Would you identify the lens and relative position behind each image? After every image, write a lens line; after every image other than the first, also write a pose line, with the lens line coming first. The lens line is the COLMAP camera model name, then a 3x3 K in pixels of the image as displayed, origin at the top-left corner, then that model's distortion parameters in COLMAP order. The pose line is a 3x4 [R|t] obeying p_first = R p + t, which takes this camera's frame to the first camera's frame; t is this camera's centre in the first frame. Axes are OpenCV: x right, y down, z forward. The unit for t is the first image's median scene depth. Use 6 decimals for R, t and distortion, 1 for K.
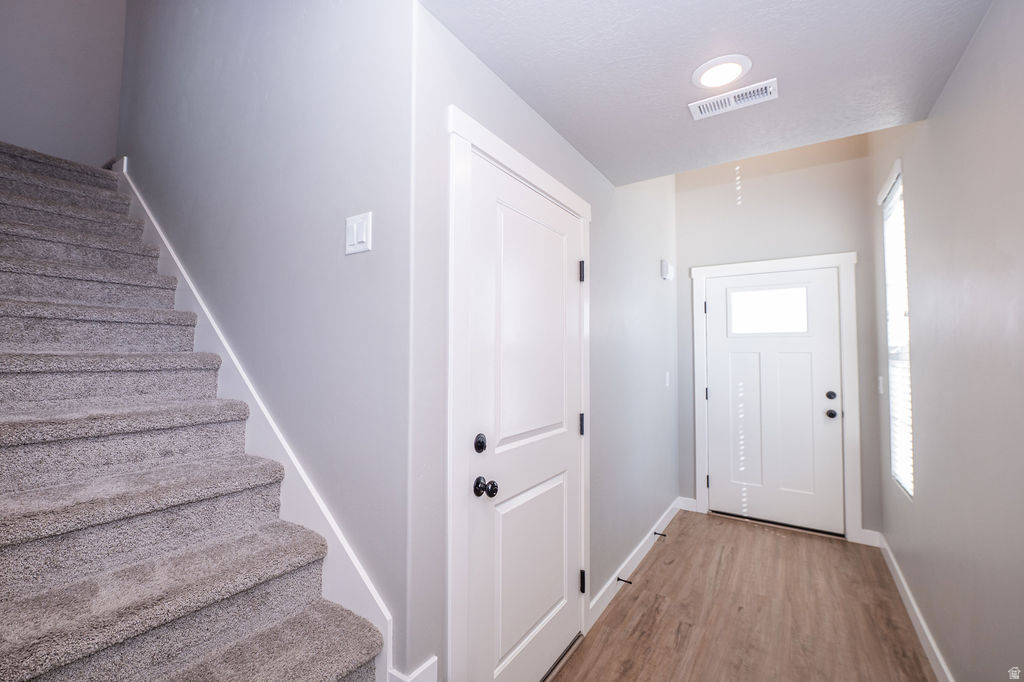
lens RADIAL K [[424.6, 0, 484.7], [0, 424.6, 335.7], [0, 0, 1]] dist [-0.006459, -0.000347]
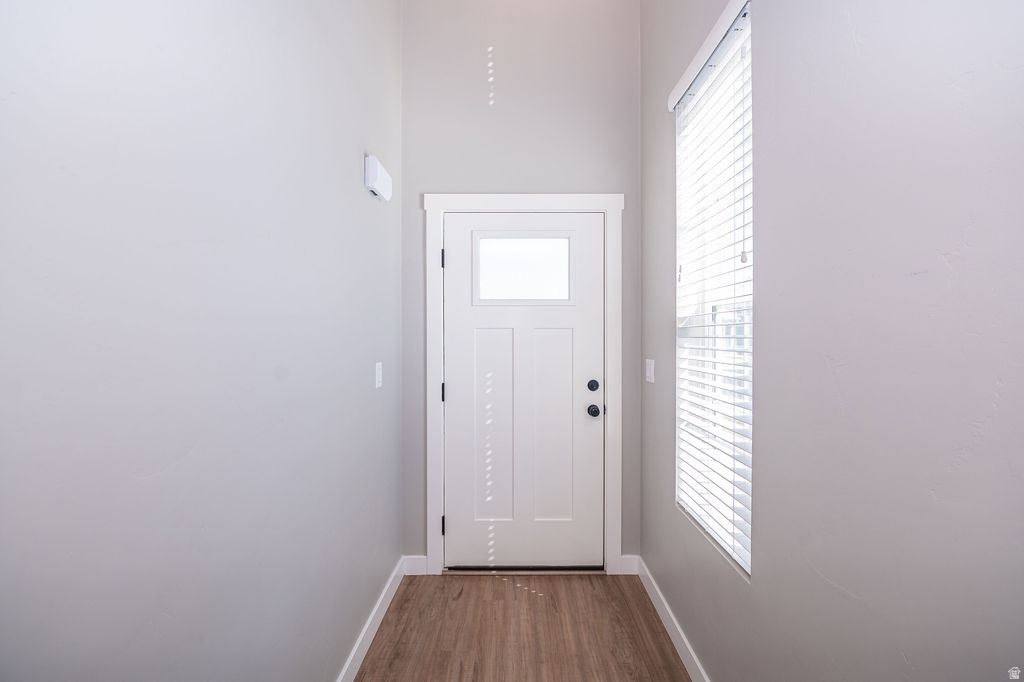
lens RADIAL K [[413.0, 0, 511.7], [0, 413.0, 336.9], [0, 0, 1]] dist [-0.008972, -0.000057]
pose [[0.817741, -0.011885, 0.575464, 0.272730], [-0.018826, 0.998700, 0.047378, 0.022980], [-0.575279, -0.049576, 0.816453, 0.472698]]
